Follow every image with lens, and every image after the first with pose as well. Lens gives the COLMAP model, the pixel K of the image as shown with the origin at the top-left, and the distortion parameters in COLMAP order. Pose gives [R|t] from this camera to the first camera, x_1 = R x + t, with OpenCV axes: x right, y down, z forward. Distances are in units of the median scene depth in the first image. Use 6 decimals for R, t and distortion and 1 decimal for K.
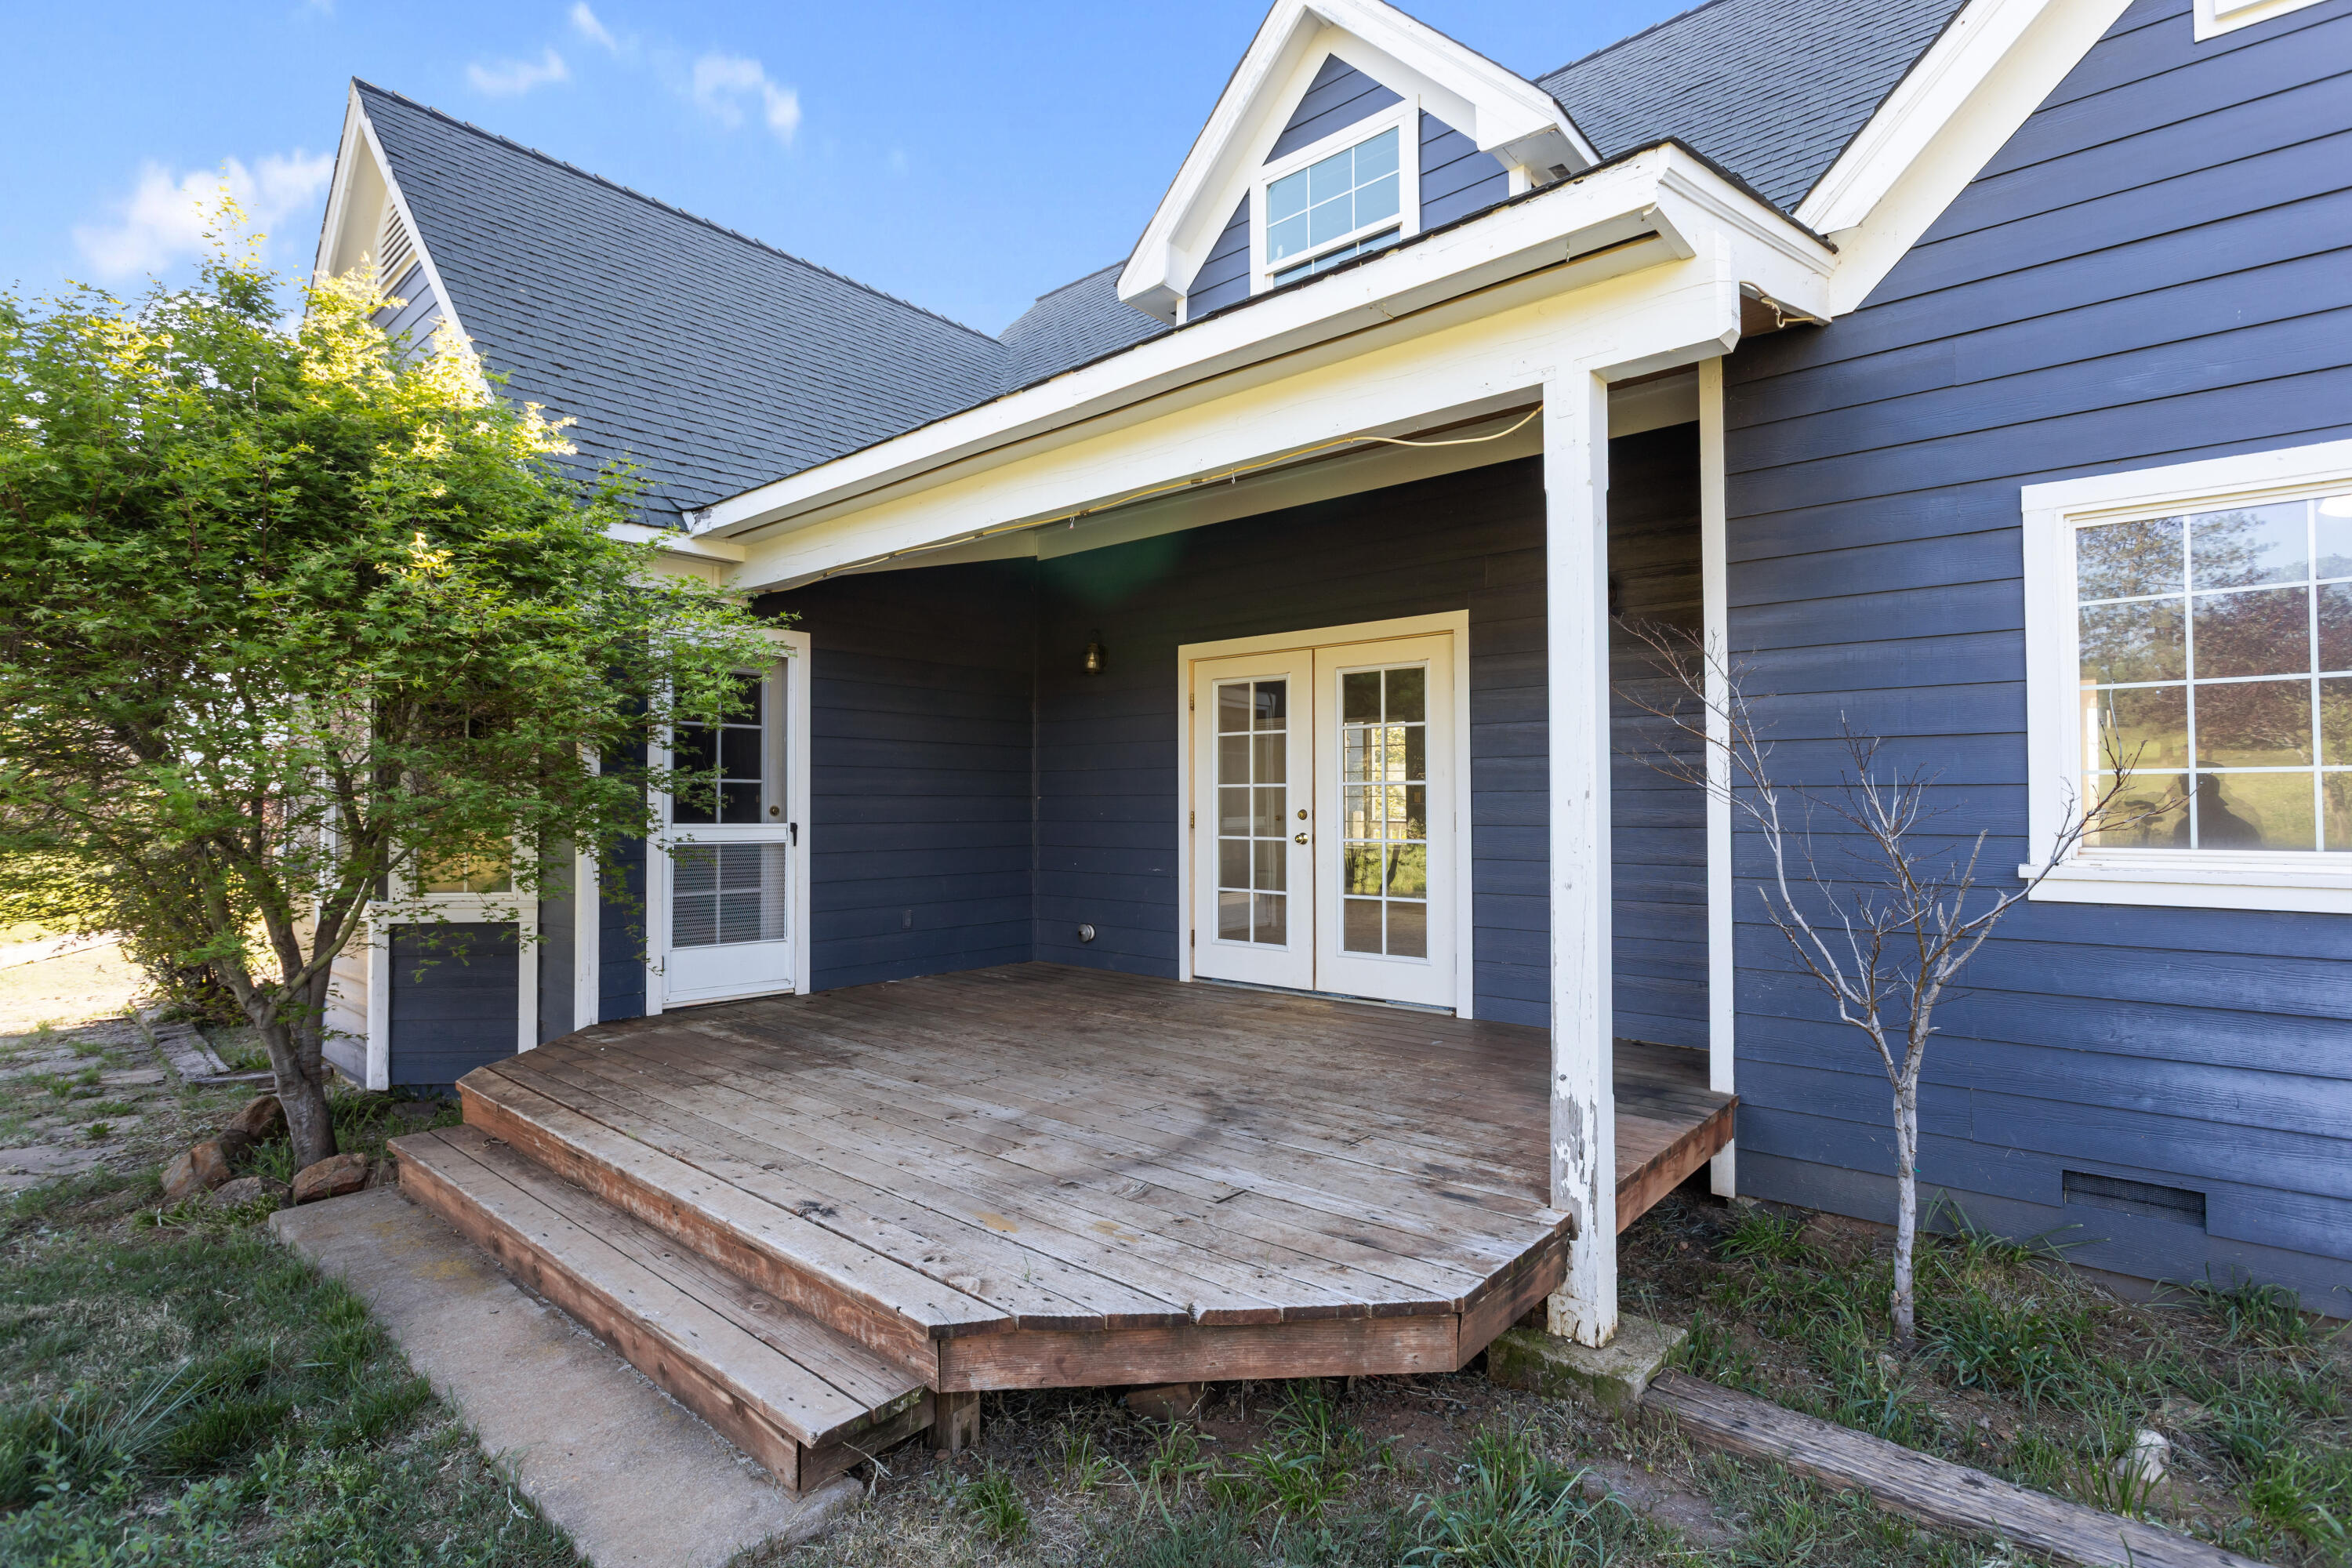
lens RADIAL K [[1124.2, 0, 1168.9], [0, 1124.2, 778.2], [0, 0, 1]] dist [-0.009823, 0.000600]
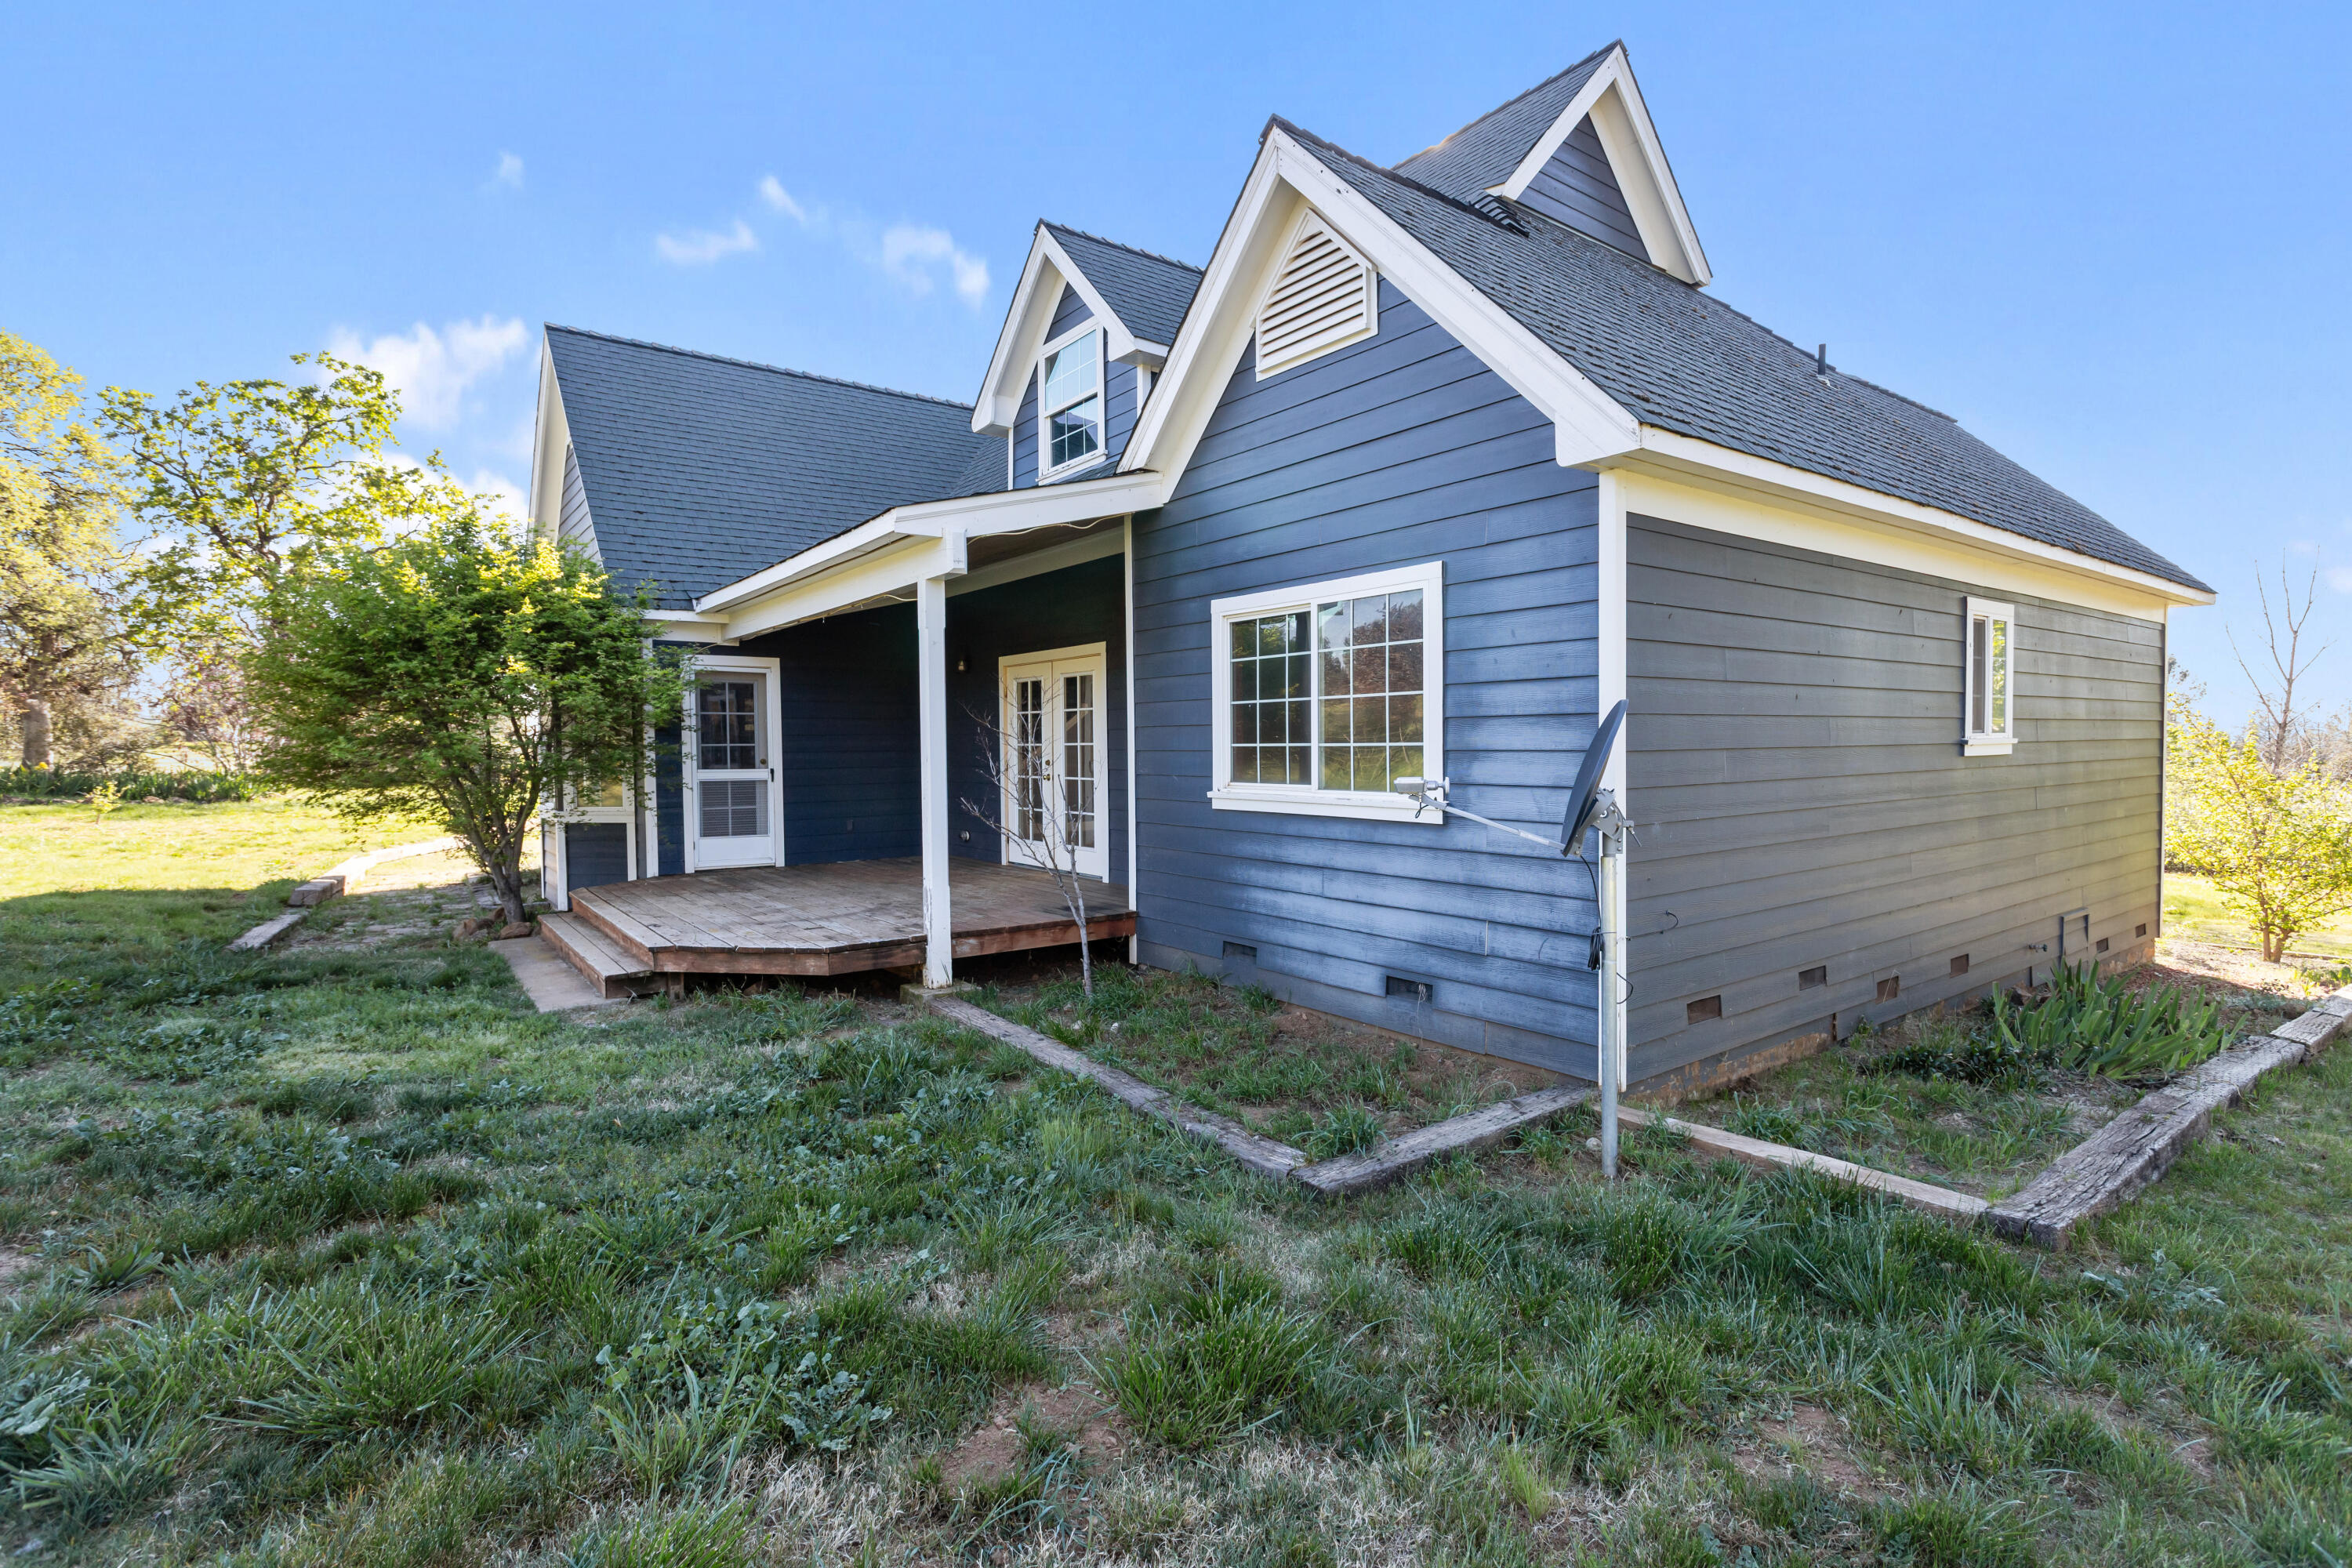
lens RADIAL K [[1139.3, 0, 1181.7], [0, 1139.3, 782.9], [0, 0, 1]] dist [0.005767, -0.001434]
pose [[0.975601, 0.000352, -0.219552, 0.722451], [0.012847, 0.998194, 0.058686, -0.036142], [0.219177, -0.060075, 0.973834, -0.627041]]
